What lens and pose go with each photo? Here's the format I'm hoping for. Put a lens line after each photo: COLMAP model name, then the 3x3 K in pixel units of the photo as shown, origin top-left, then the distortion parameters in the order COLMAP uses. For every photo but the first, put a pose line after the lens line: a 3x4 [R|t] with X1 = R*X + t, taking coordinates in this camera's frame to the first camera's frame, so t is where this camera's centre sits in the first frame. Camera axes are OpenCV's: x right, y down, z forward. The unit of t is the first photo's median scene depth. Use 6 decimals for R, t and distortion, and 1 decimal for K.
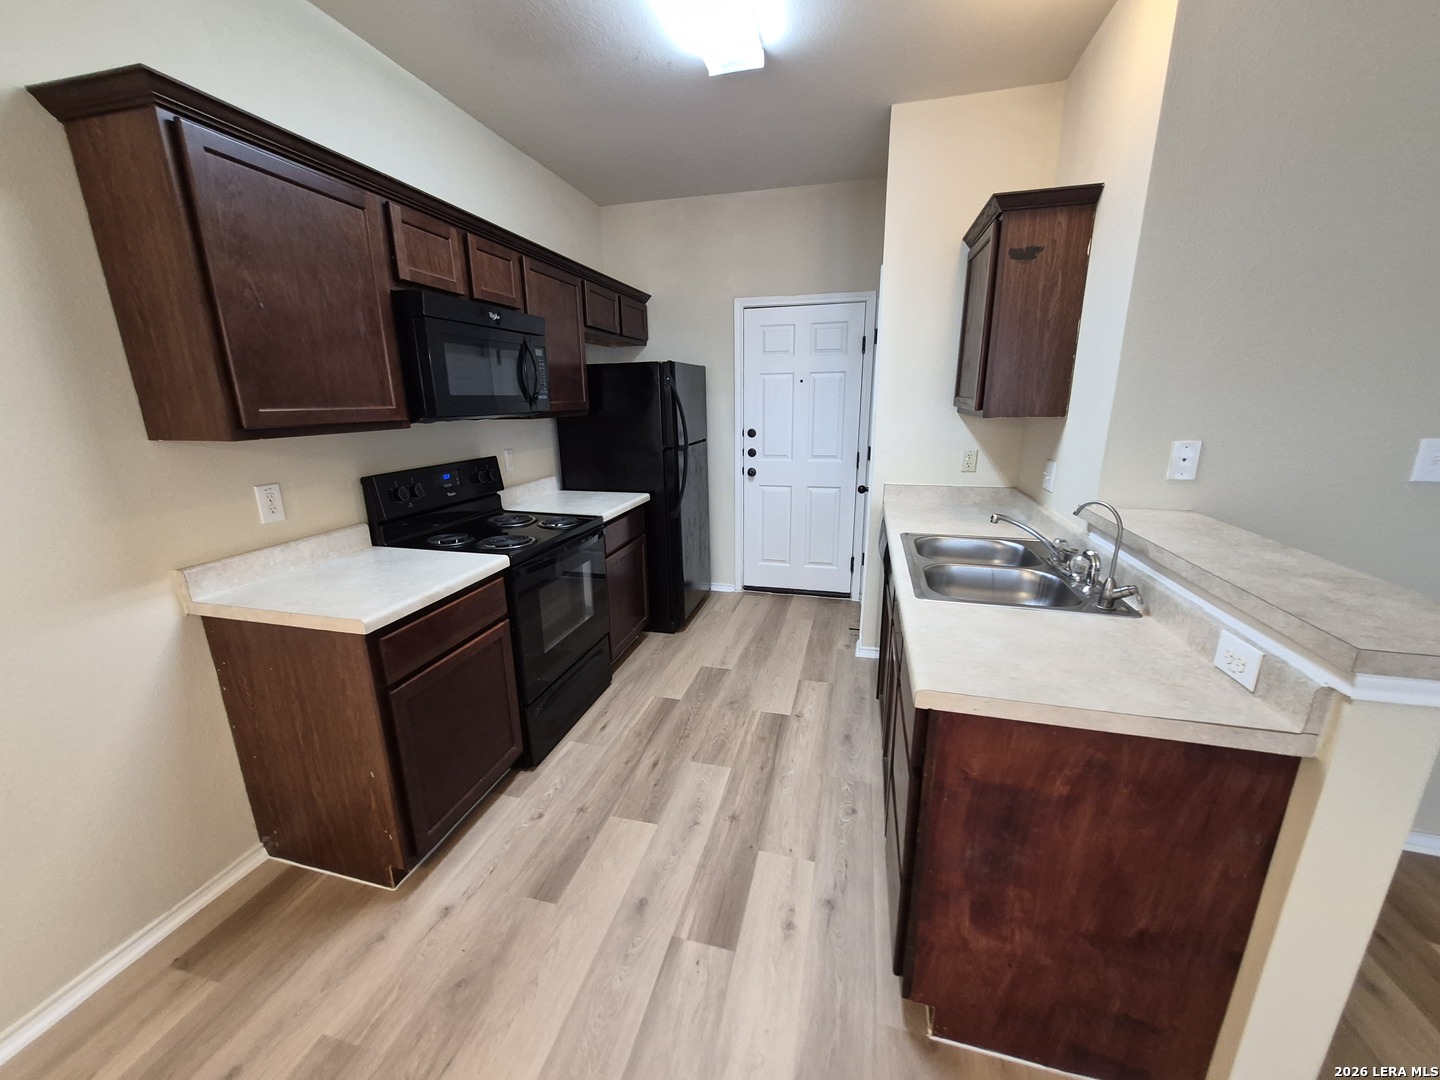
lens RADIAL K [[564.8, 0, 709.1], [0, 564.8, 546.5], [0, 0, 1]] dist [0.006540, -0.000364]
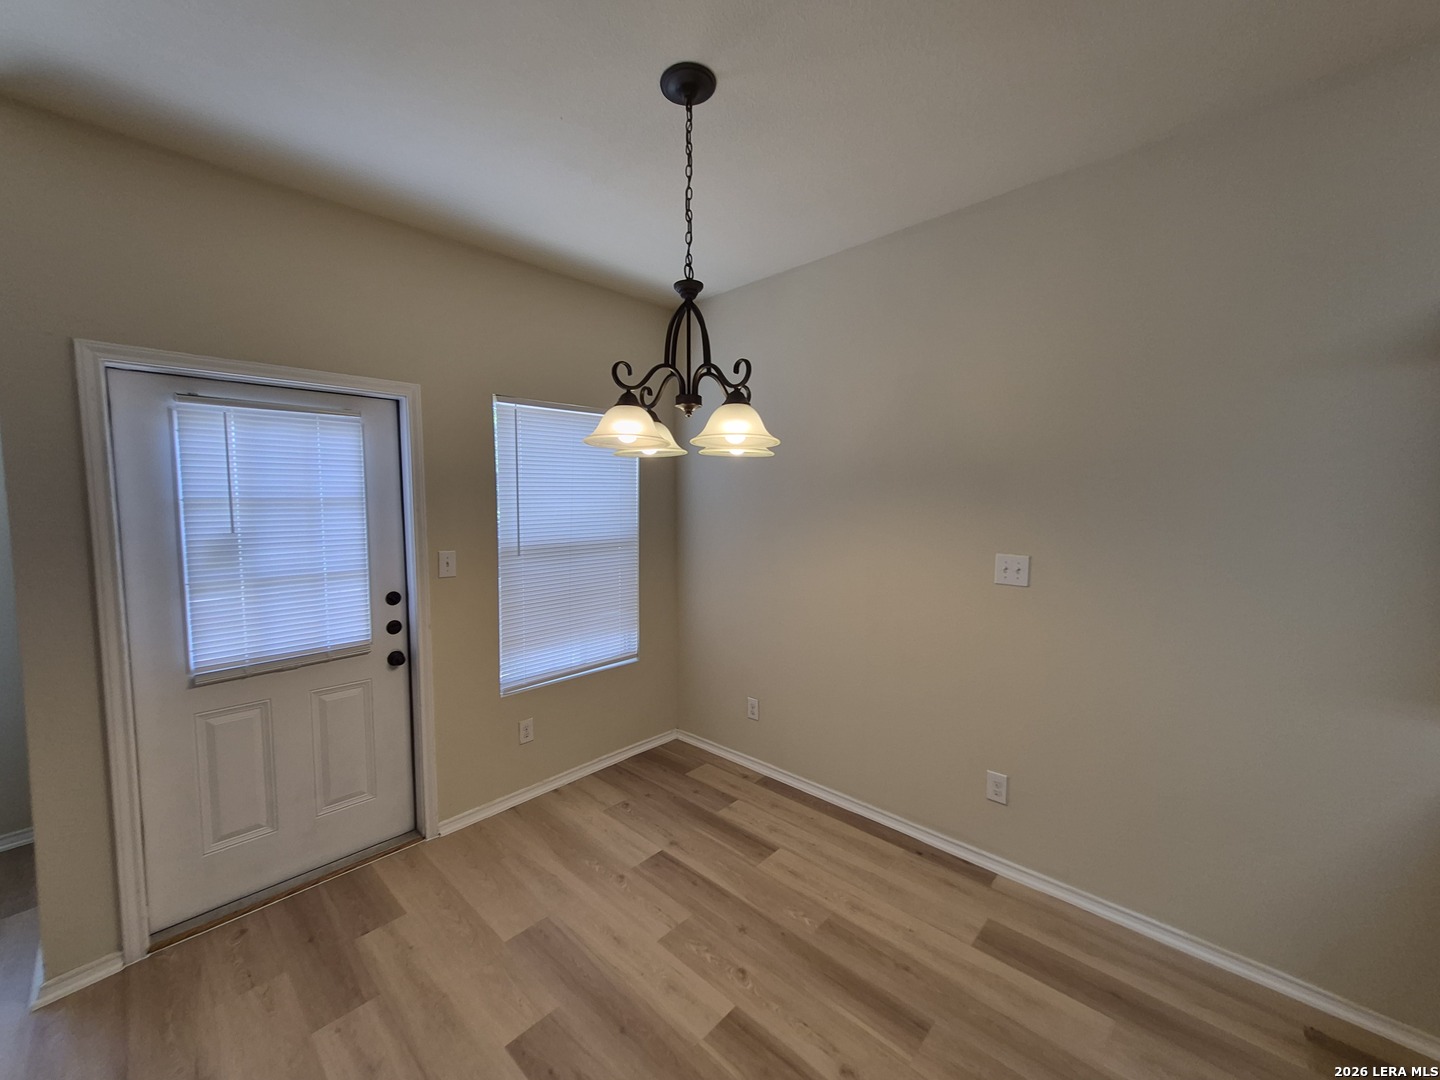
lens RADIAL K [[564.8, 0, 709.1], [0, 564.8, 546.5], [0, 0, 1]] dist [0.006540, -0.000364]
pose [[-0.481195, 0.083314, -0.872646, 0.361648], [-0.216332, 0.953399, 0.210313, -0.093848], [0.849501, 0.289983, -0.440747, 0.178285]]
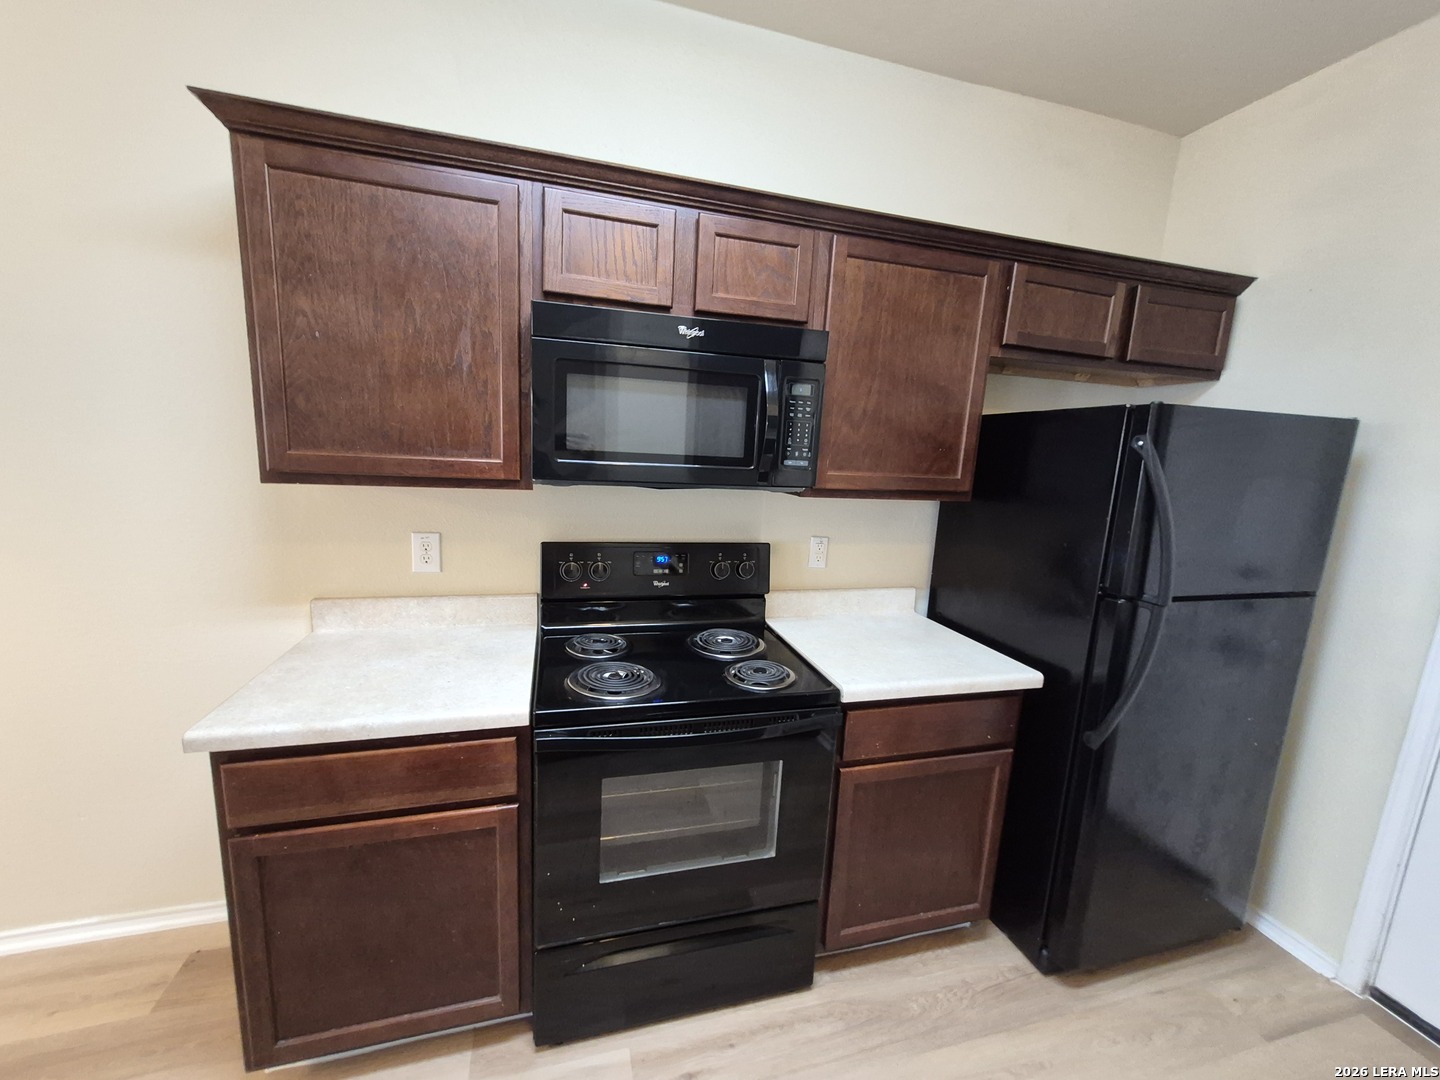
lens RADIAL K [[547.5, 0, 716.1], [0, 547.5, 550.9], [0, 0, 1]] dist [0.007108, -0.000120]
pose [[0.503021, 0.187229, -0.843751, 0.210655], [-0.272990, 0.960694, 0.050429, -0.230967], [0.820028, 0.204969, 0.534361, 0.817829]]
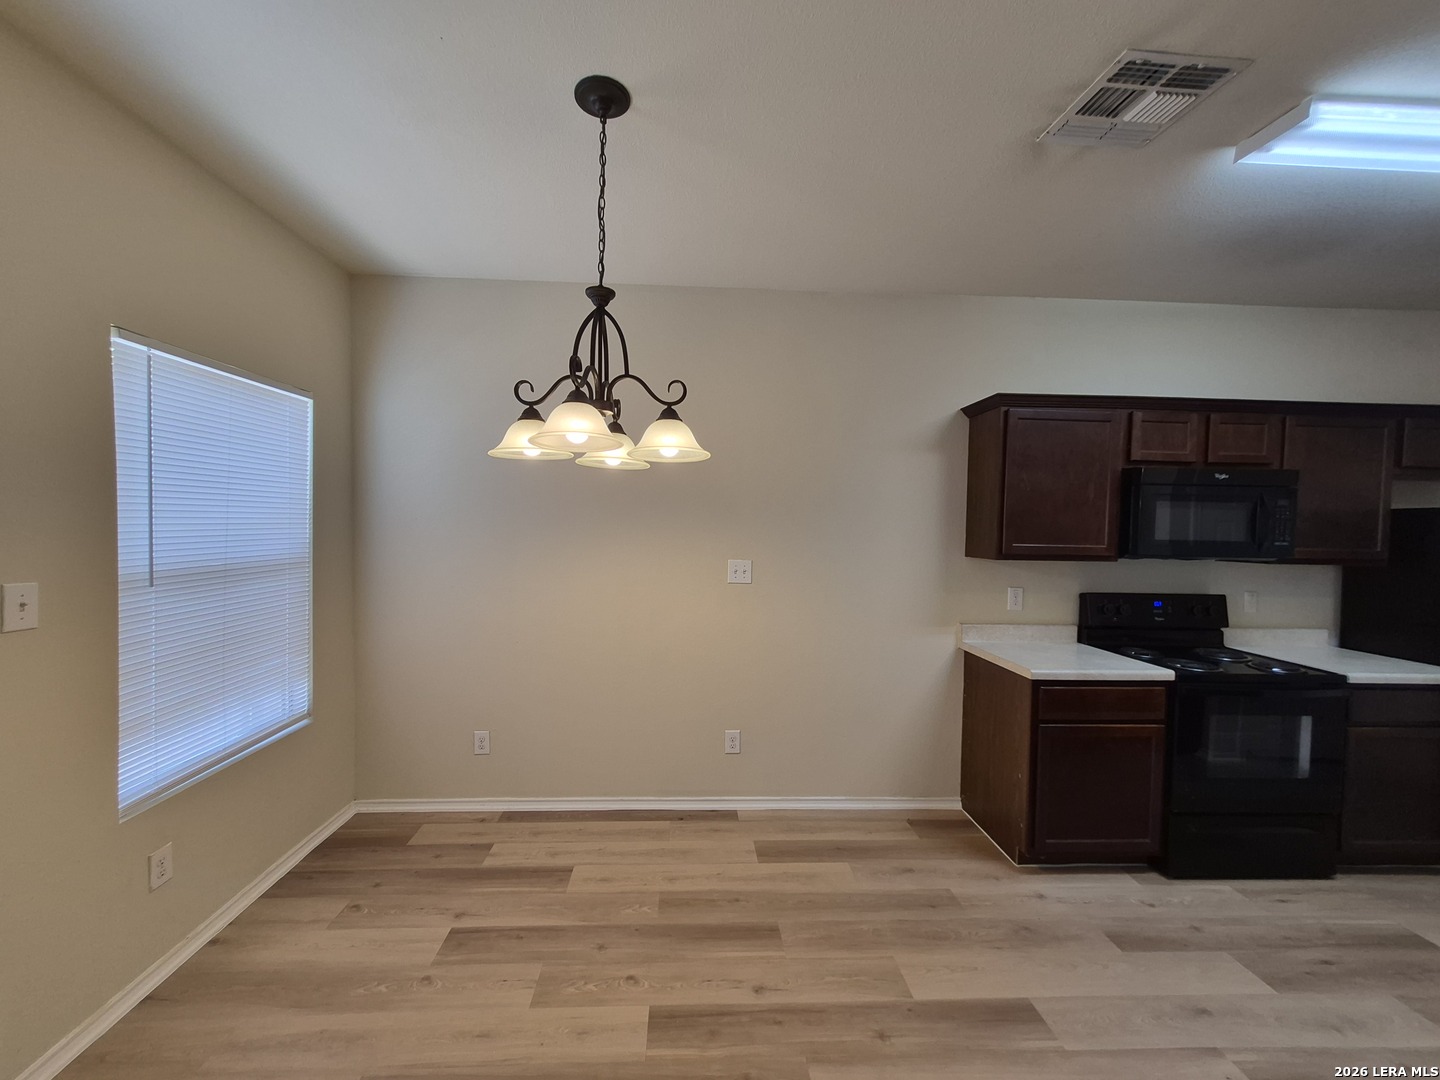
lens RADIAL K [[564.8, 0, 709.1], [0, 564.8, 546.5], [0, 0, 1]] dist [0.006540, -0.000364]
pose [[0.300255, 0.048997, -0.952600, 0.473026], [-0.265984, 0.963368, -0.034286, 0.064298], [0.916024, 0.263670, 0.302289, -0.324193]]
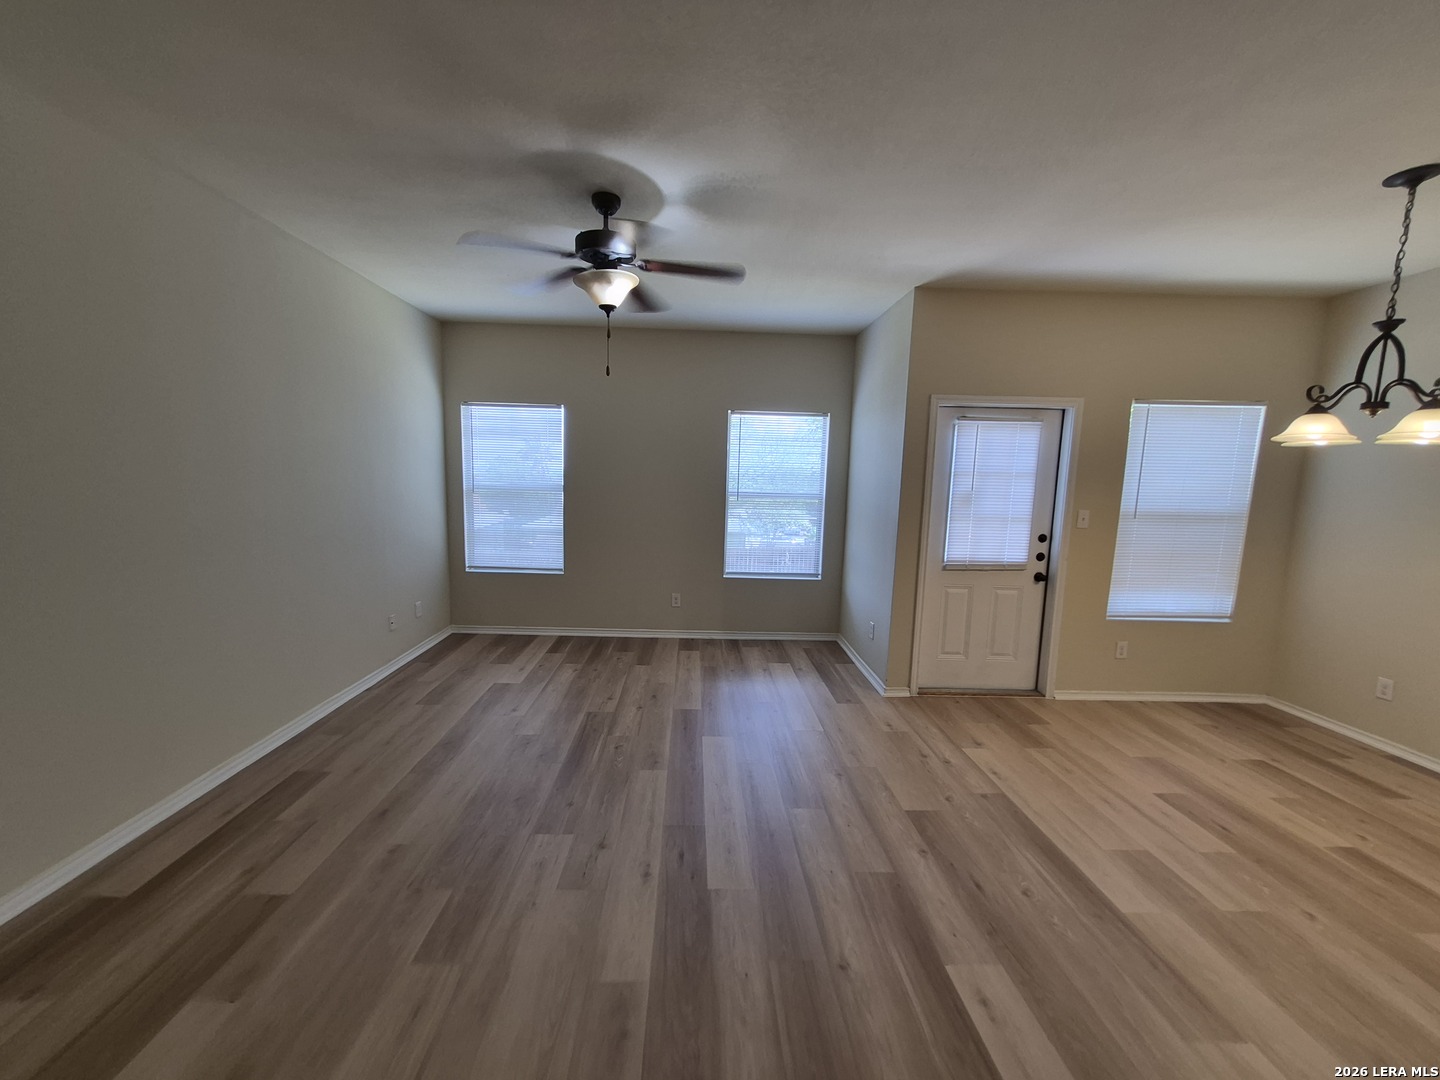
lens RADIAL K [[569.1, 0, 711.4], [0, 569.1, 543.4], [0, 0, 1]] dist [0.015510, -0.002963]
pose [[-0.958500, 0.020187, -0.284376, 1.257003], [-0.088043, 0.927772, 0.362611, -0.164164], [0.271156, 0.372600, -0.887493, 0.503726]]
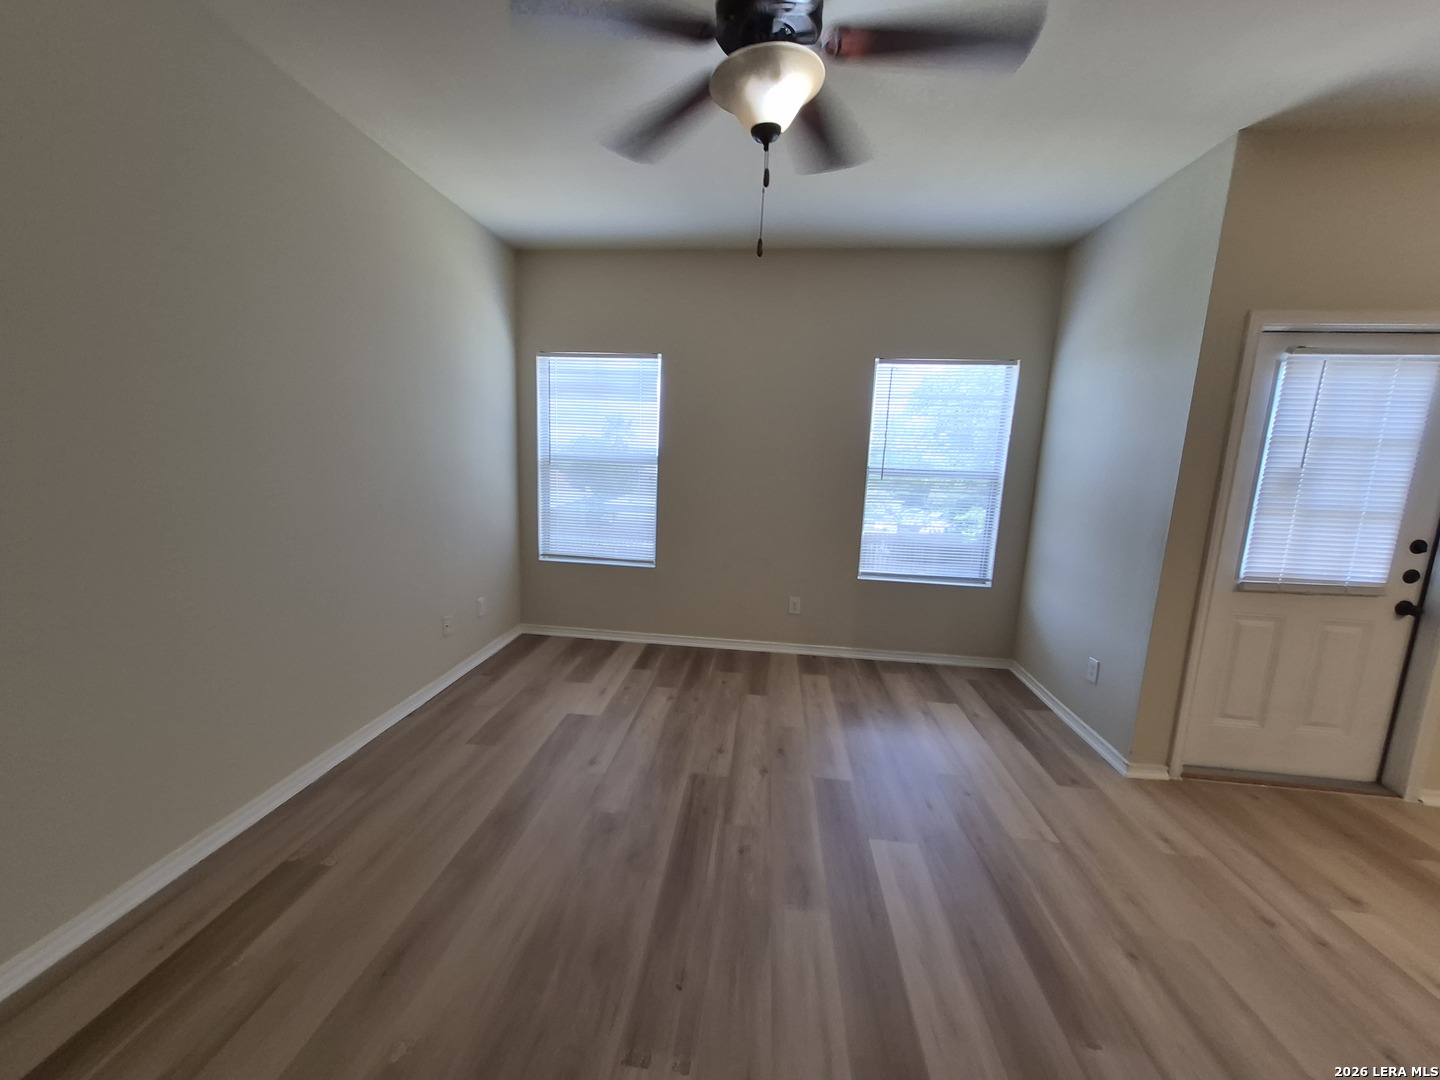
lens RADIAL K [[569.1, 0, 711.4], [0, 569.1, 543.4], [0, 0, 1]] dist [0.015510, -0.002963]
pose [[-0.987553, 0.000971, -0.157284, 1.287650], [-0.063894, 0.911279, 0.406802, 0.019311], [0.143725, 0.411788, -0.899874, -0.045719]]
